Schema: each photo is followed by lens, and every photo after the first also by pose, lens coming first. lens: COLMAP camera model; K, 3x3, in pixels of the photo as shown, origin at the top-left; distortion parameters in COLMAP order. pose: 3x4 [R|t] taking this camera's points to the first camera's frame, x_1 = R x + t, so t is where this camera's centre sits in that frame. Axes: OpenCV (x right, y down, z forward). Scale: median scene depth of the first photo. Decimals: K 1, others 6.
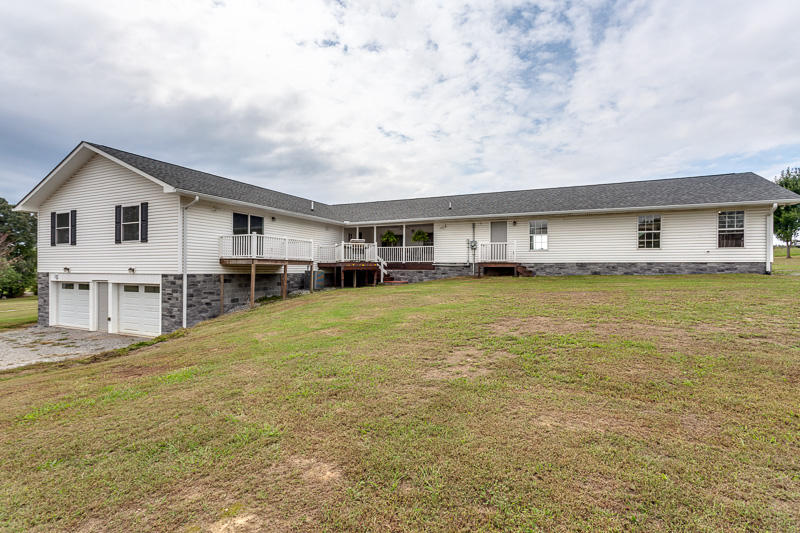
lens RADIAL K [[387.0, 0, 380.6], [0, 387.0, 271.8], [0, 0, 1]] dist [-0.003847, 0.000523]
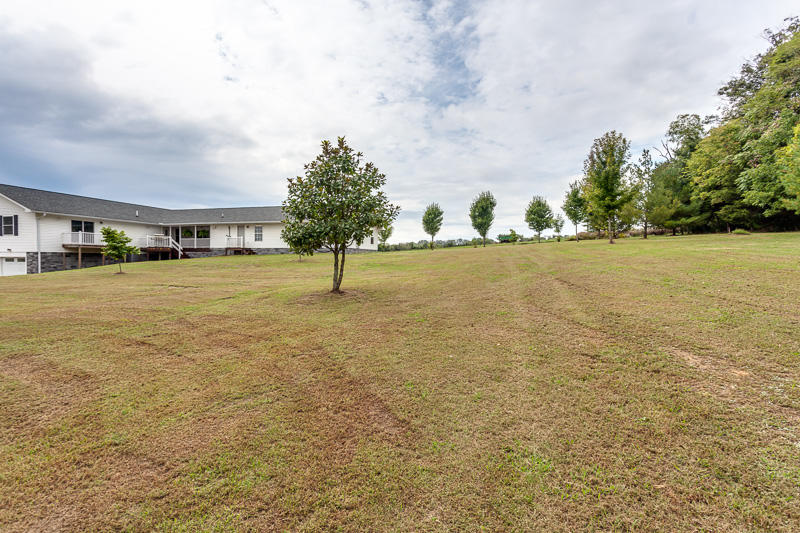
lens RADIAL K [[387.0, 0, 400.4], [0, 387.0, 271.4], [0, 0, 1]] dist [-0.003847, 0.000523]
pose [[0.982605, -0.005674, 0.185619, 0.848821], [0.000371, 0.999591, 0.028591, 0.044038], [-0.185705, -0.028024, 0.982206, -1.163756]]
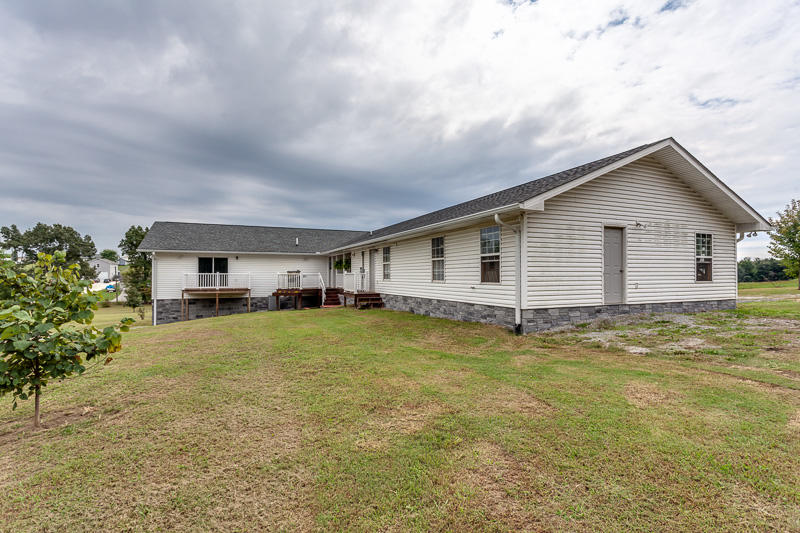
lens RADIAL K [[387.0, 0, 406.0], [0, 387.0, 265.9], [0, 0, 1]] dist [-0.003847, 0.000523]
pose [[0.749652, -0.024487, -0.661380, 1.207120], [0.002893, 0.999427, -0.033724, -0.068209], [0.661826, 0.023368, 0.749293, 0.403221]]
